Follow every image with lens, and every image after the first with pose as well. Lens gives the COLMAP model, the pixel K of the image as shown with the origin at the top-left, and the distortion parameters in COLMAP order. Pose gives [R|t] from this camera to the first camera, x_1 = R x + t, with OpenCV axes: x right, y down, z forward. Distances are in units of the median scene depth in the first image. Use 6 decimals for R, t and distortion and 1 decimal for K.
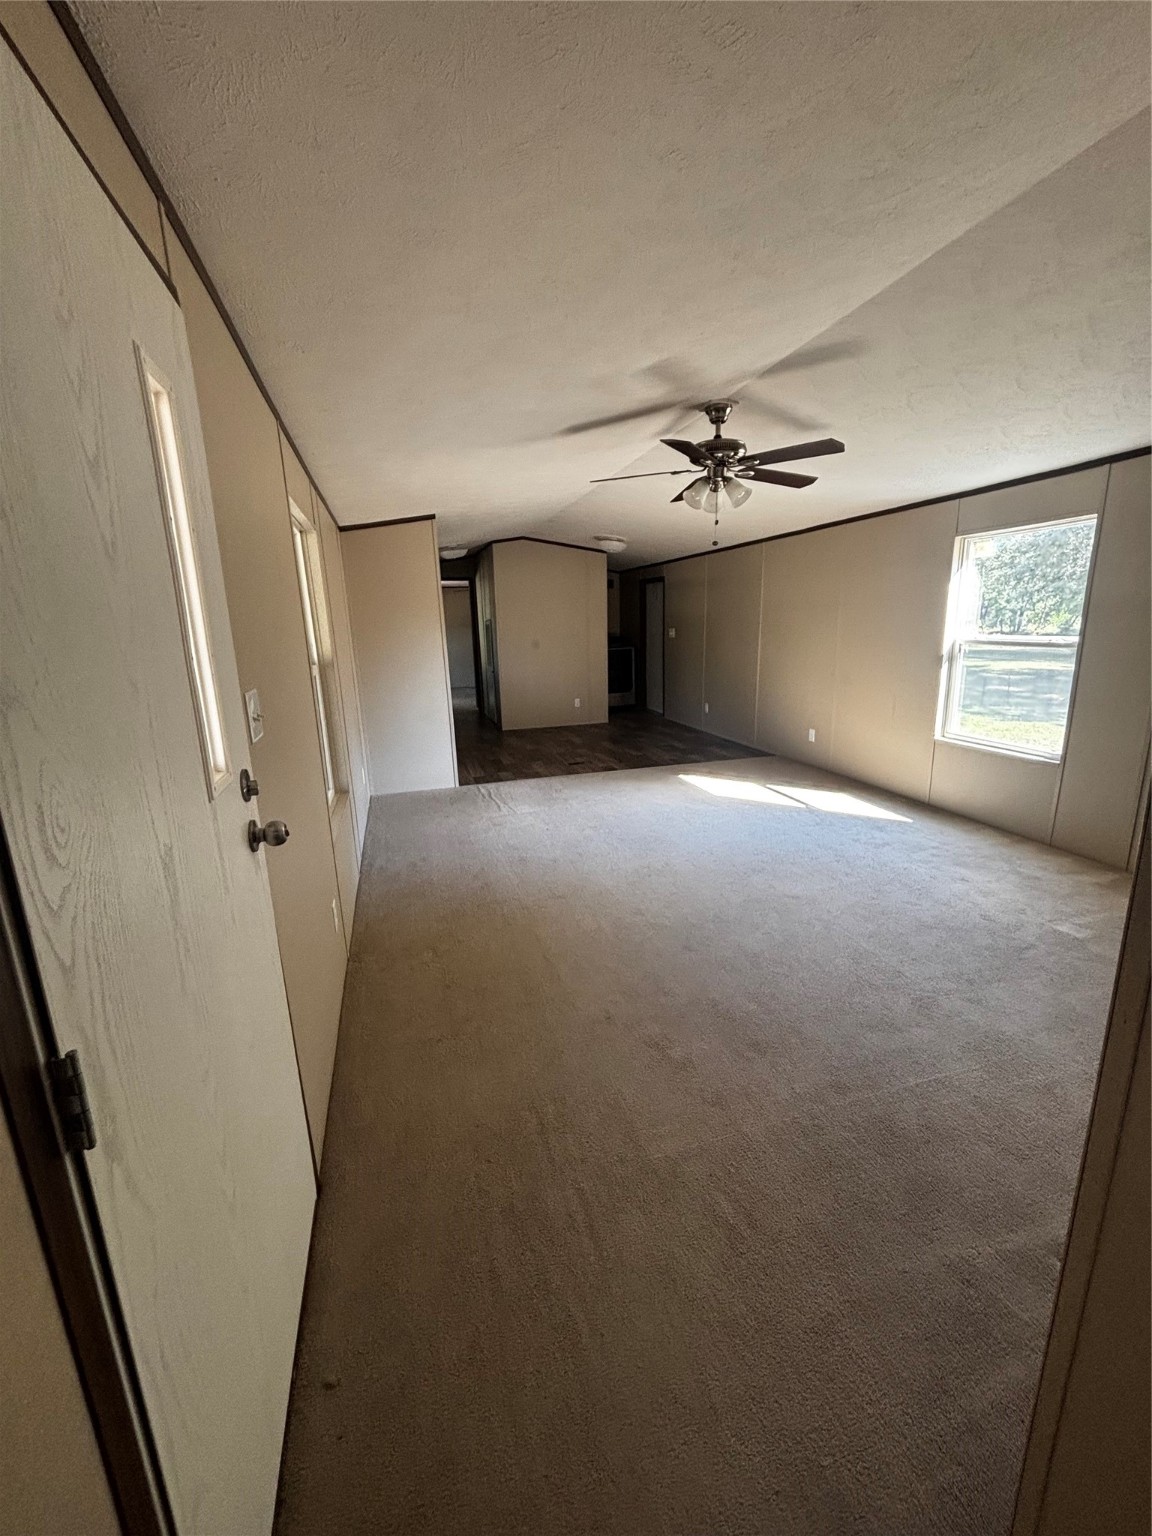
lens RADIAL K [[628.7, 0, 579.2], [0, 628.7, 771.0], [0, 0, 1]] dist [-0.000337, 0.000238]
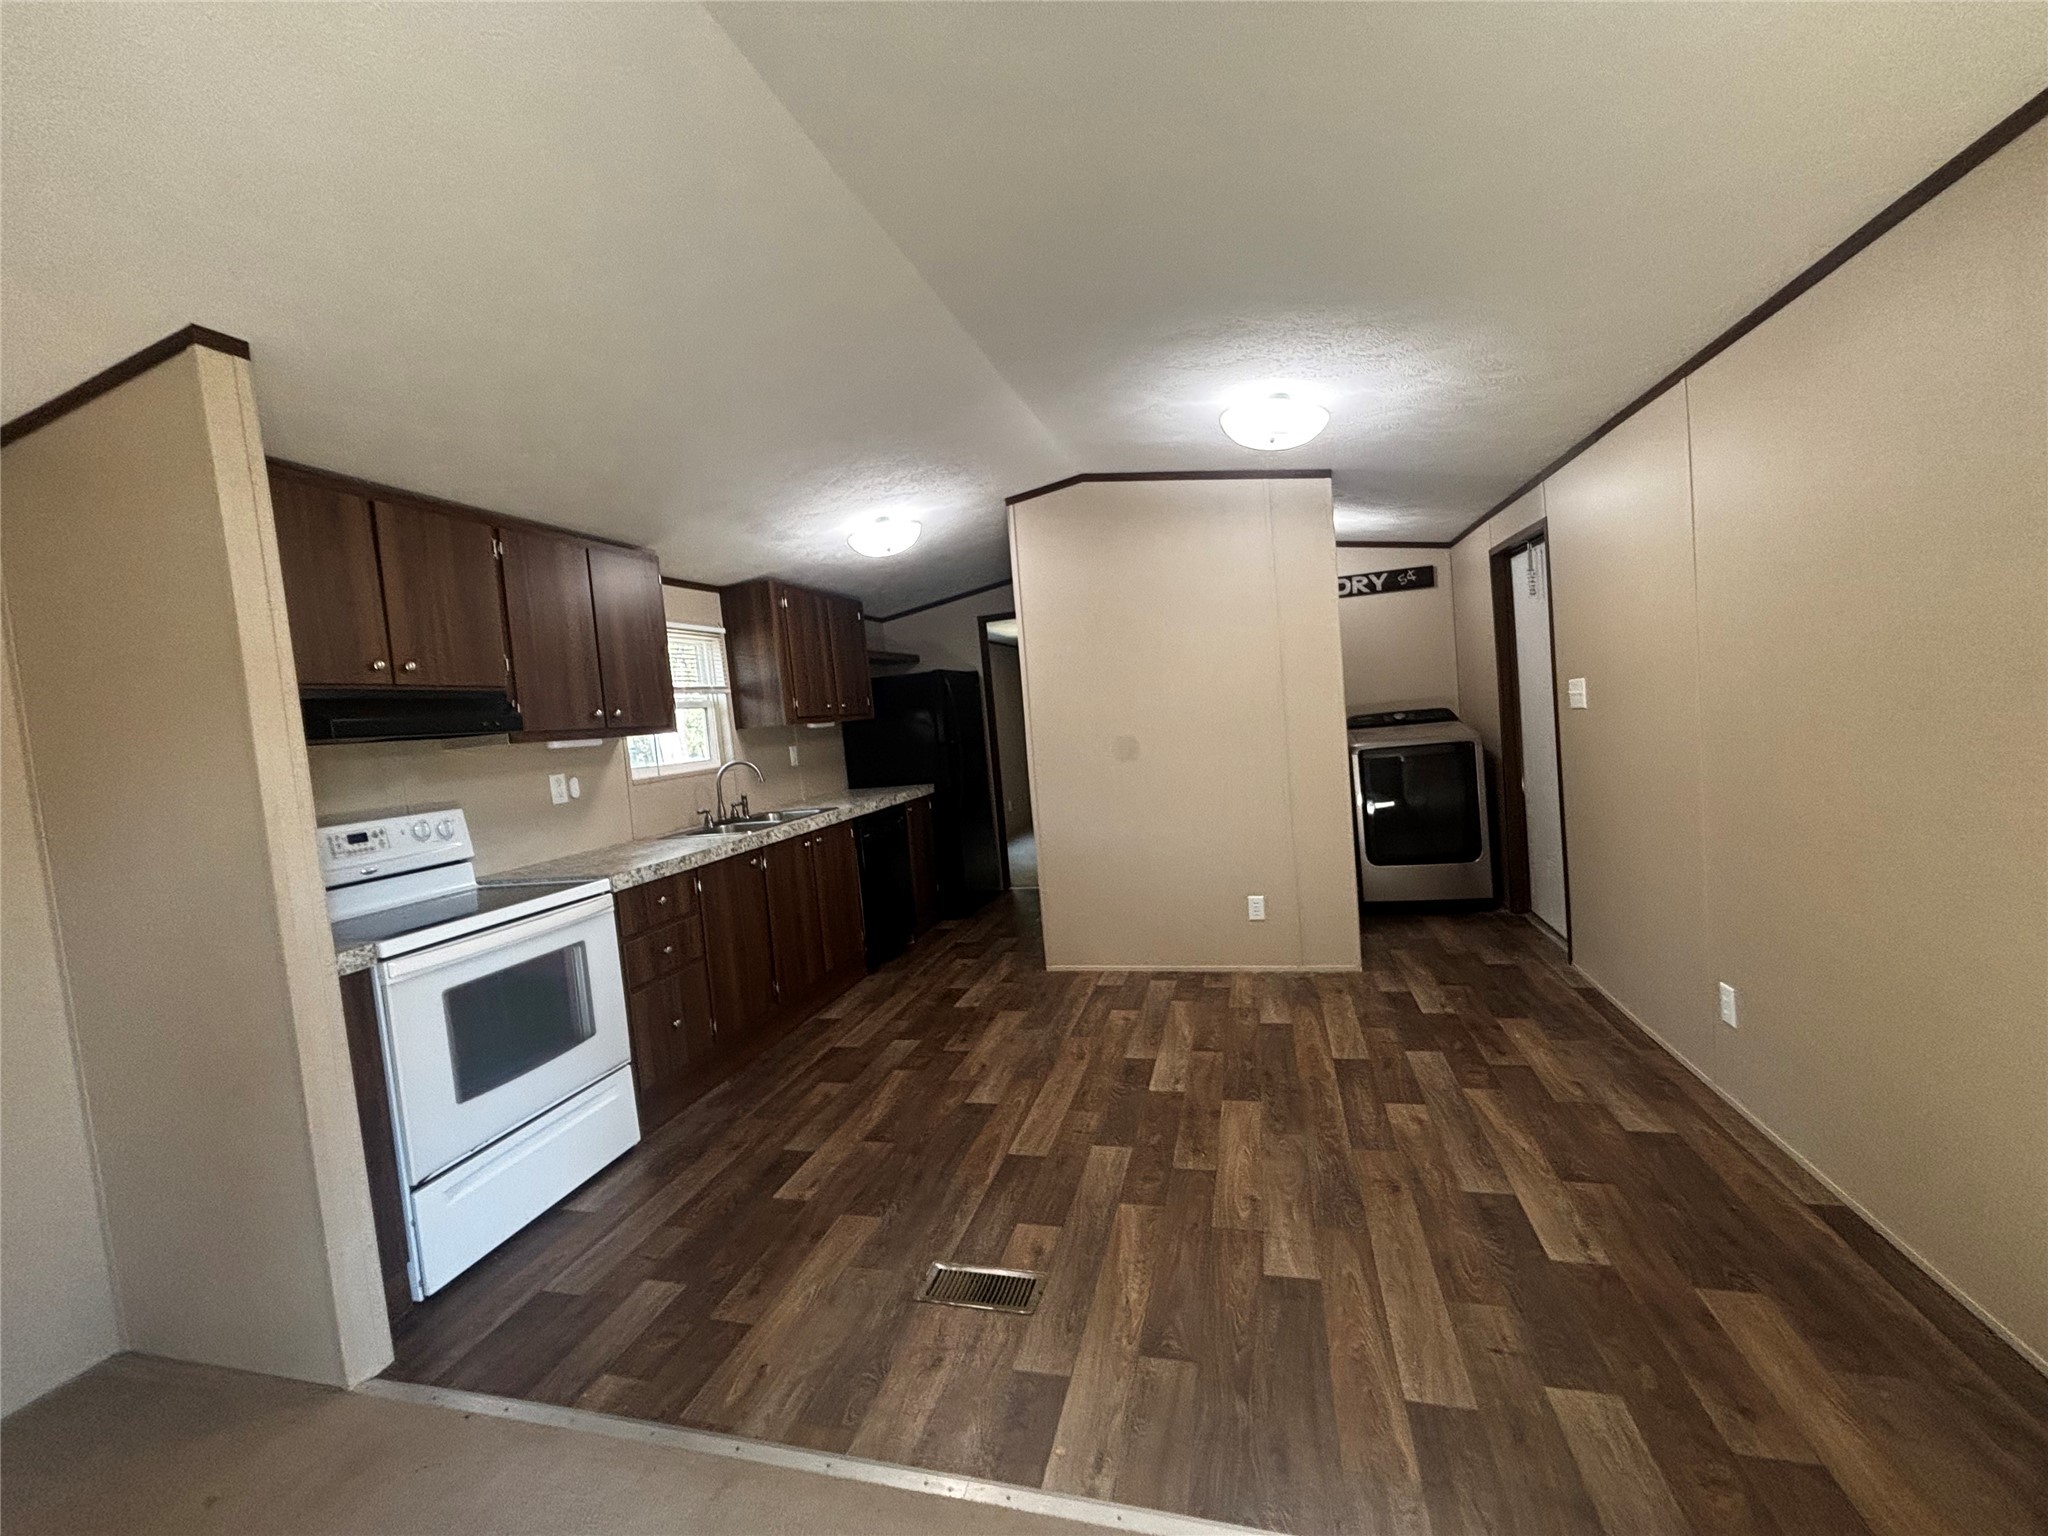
lens RADIAL K [[838.2, 0, 1019.6], [0, 838.2, 760.2], [0, 0, 1]] dist [-0.000337, 0.000238]
pose [[0.848441, -0.027531, -0.528573, 0.362384], [-0.051506, 0.989612, -0.134221, -0.330093], [0.526778, 0.141104, 0.838209, 1.453475]]
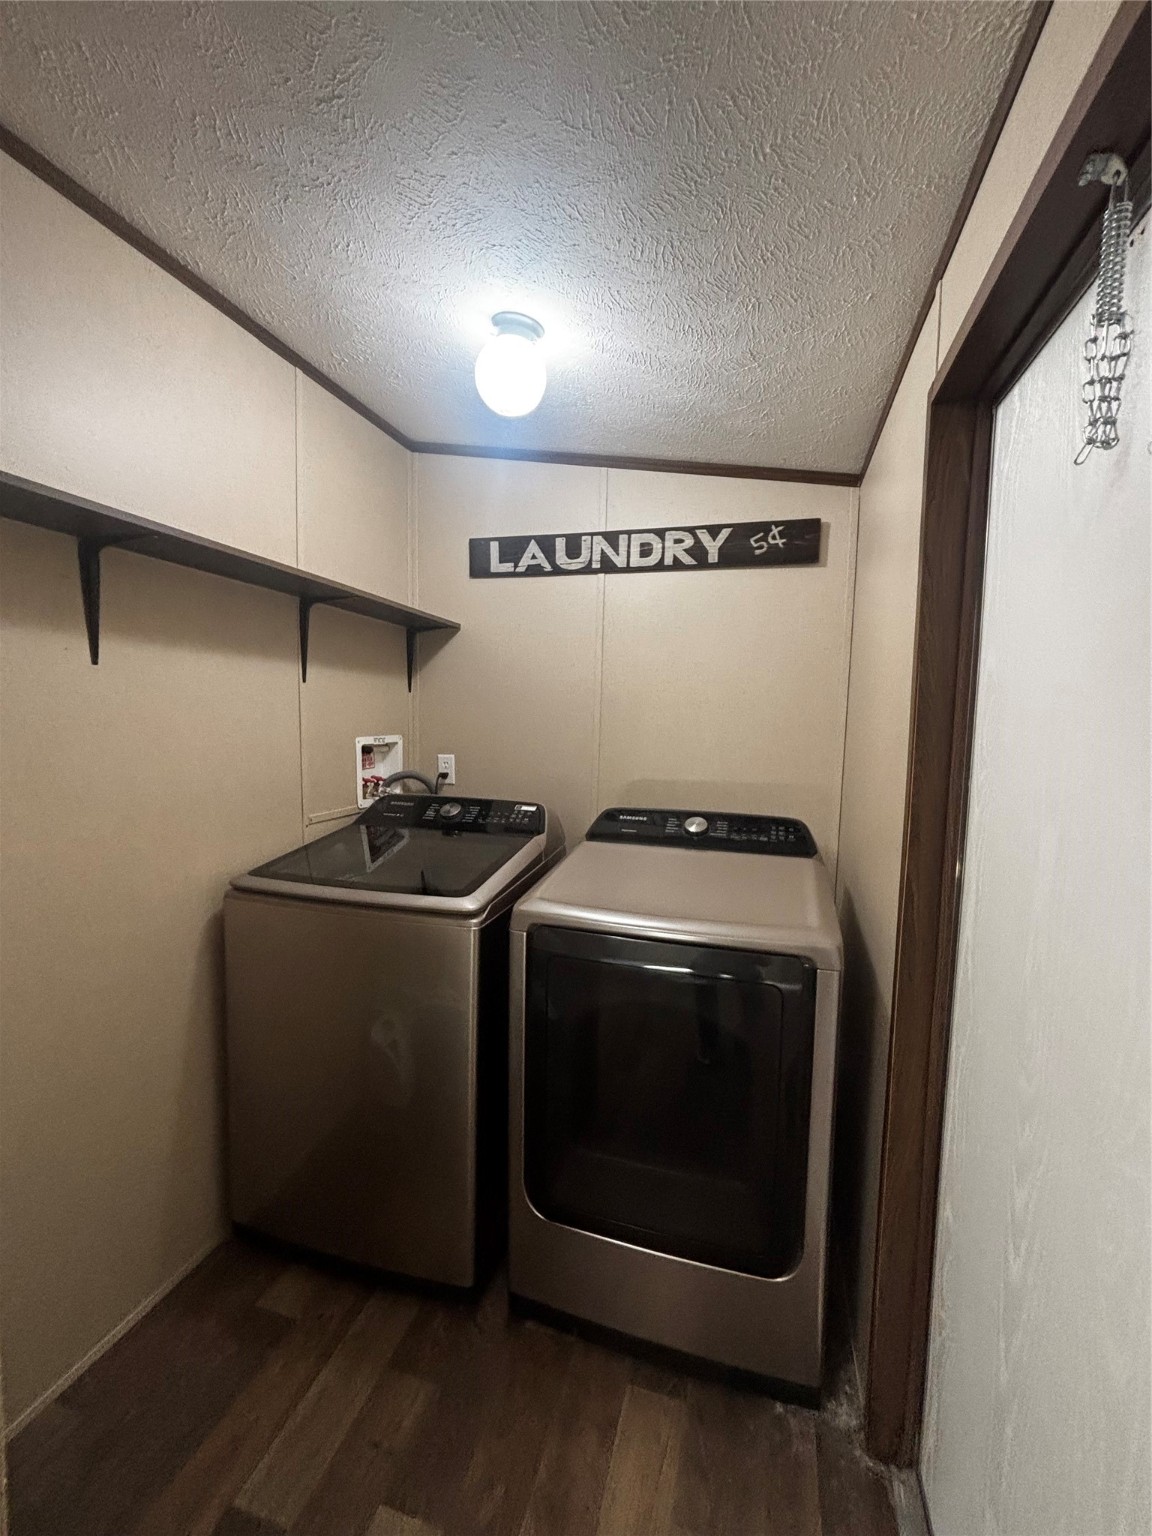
lens RADIAL K [[628.7, 0, 581.5], [0, 628.7, 768.0], [0, 0, 1]] dist [-0.000337, 0.000238]
pose [[0.842084, 0.080282, -0.533338, 0.339656], [-0.161559, 0.981000, -0.107417, -0.644567], [0.514581, 0.176620, 0.839054, 2.664614]]
